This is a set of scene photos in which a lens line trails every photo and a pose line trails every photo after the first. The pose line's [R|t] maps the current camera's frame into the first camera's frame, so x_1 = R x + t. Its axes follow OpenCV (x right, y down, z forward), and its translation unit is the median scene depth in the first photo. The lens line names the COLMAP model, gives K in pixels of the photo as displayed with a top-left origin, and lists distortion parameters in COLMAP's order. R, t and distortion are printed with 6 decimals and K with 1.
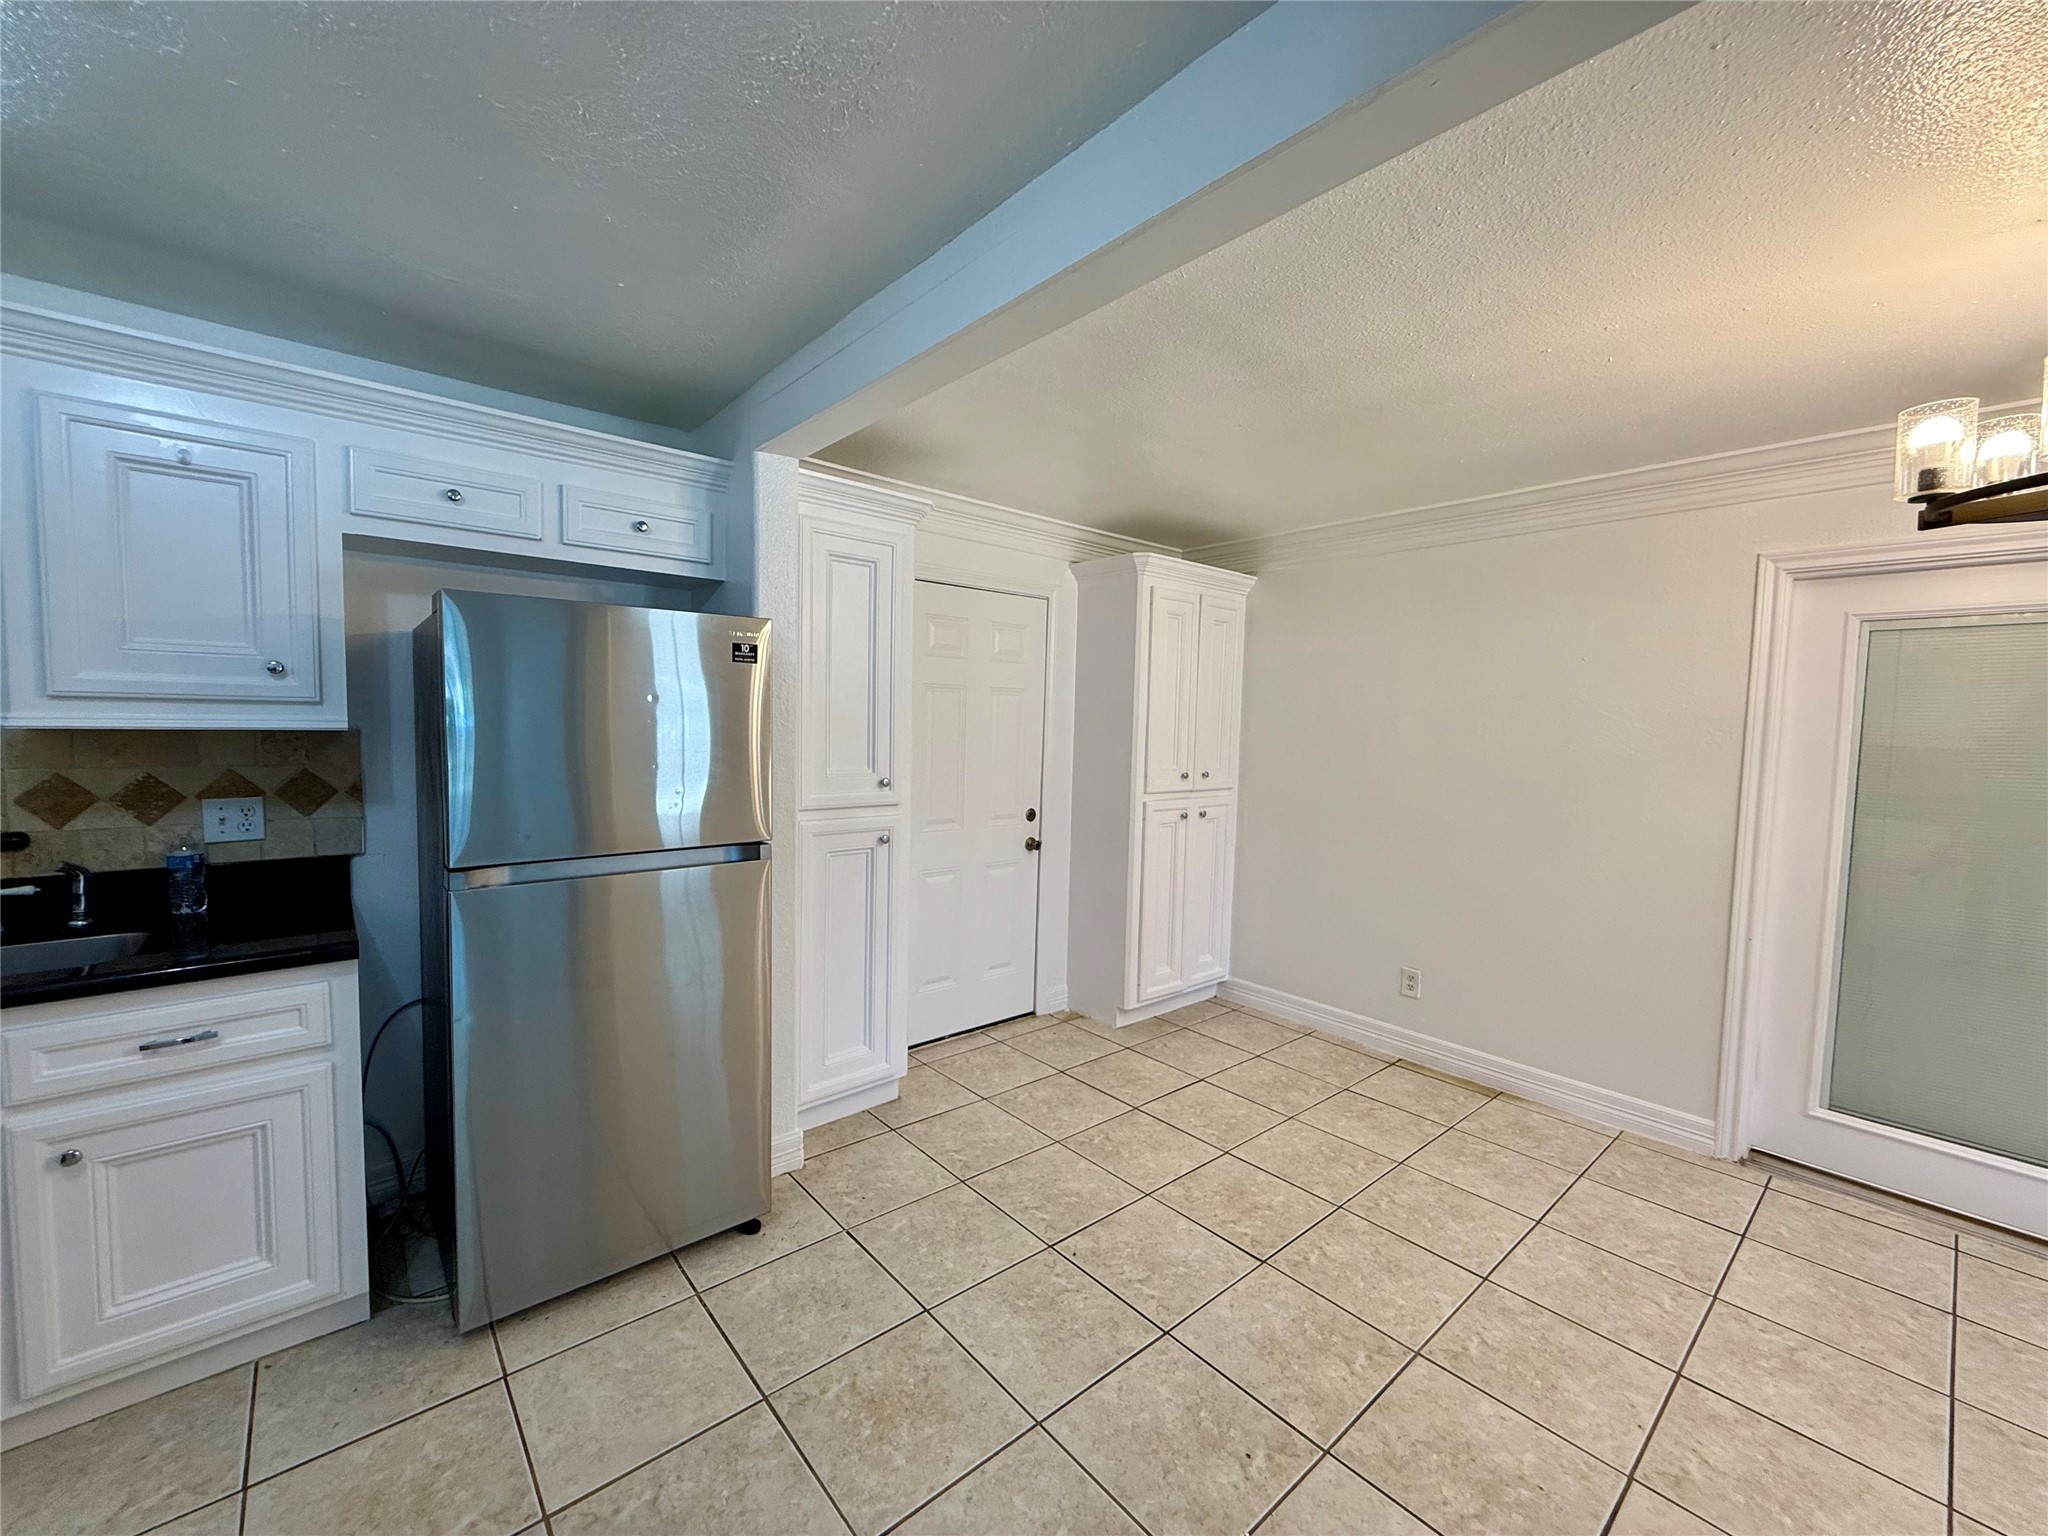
lens RADIAL K [[823.0, 0, 1017.1], [0, 823.0, 768.3], [0, 0, 1]] dist [-0.000347, 0.000594]
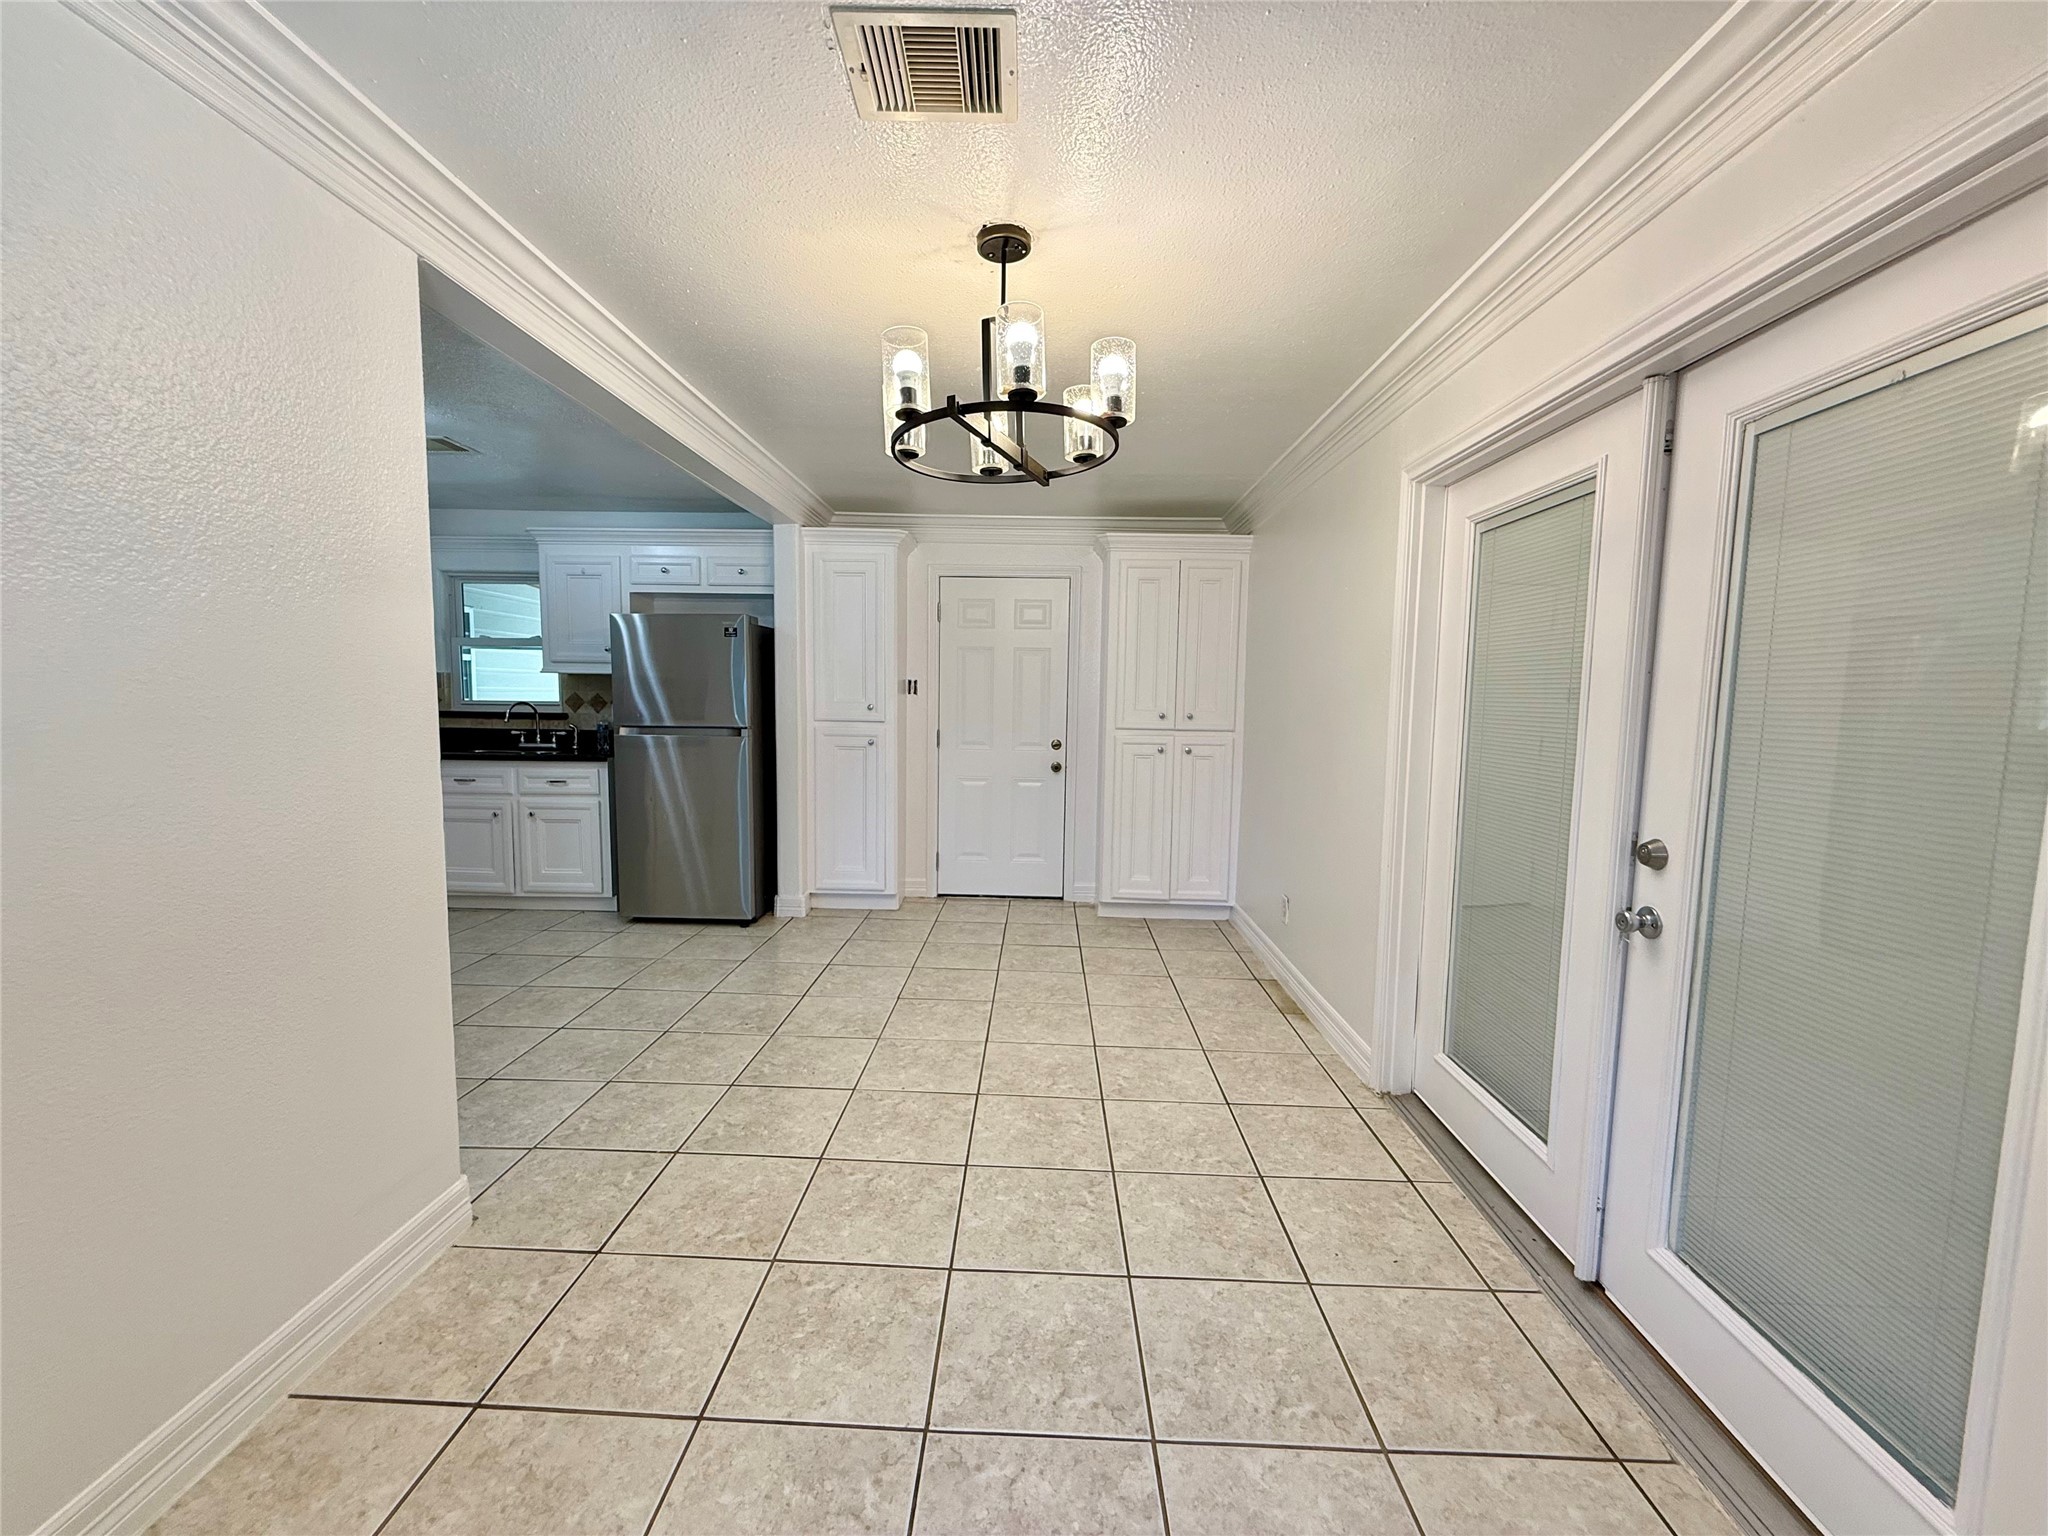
lens RADIAL K [[819.1, 0, 1020.2], [0, 819.1, 768.6], [0, 0, 1]] dist [-0.000557, -0.000059]
pose [[0.741022, 0.050470, -0.669581, 1.646349], [-0.040644, 0.998714, 0.030298, 0.110606], [0.670249, 0.004763, 0.742121, -0.015865]]
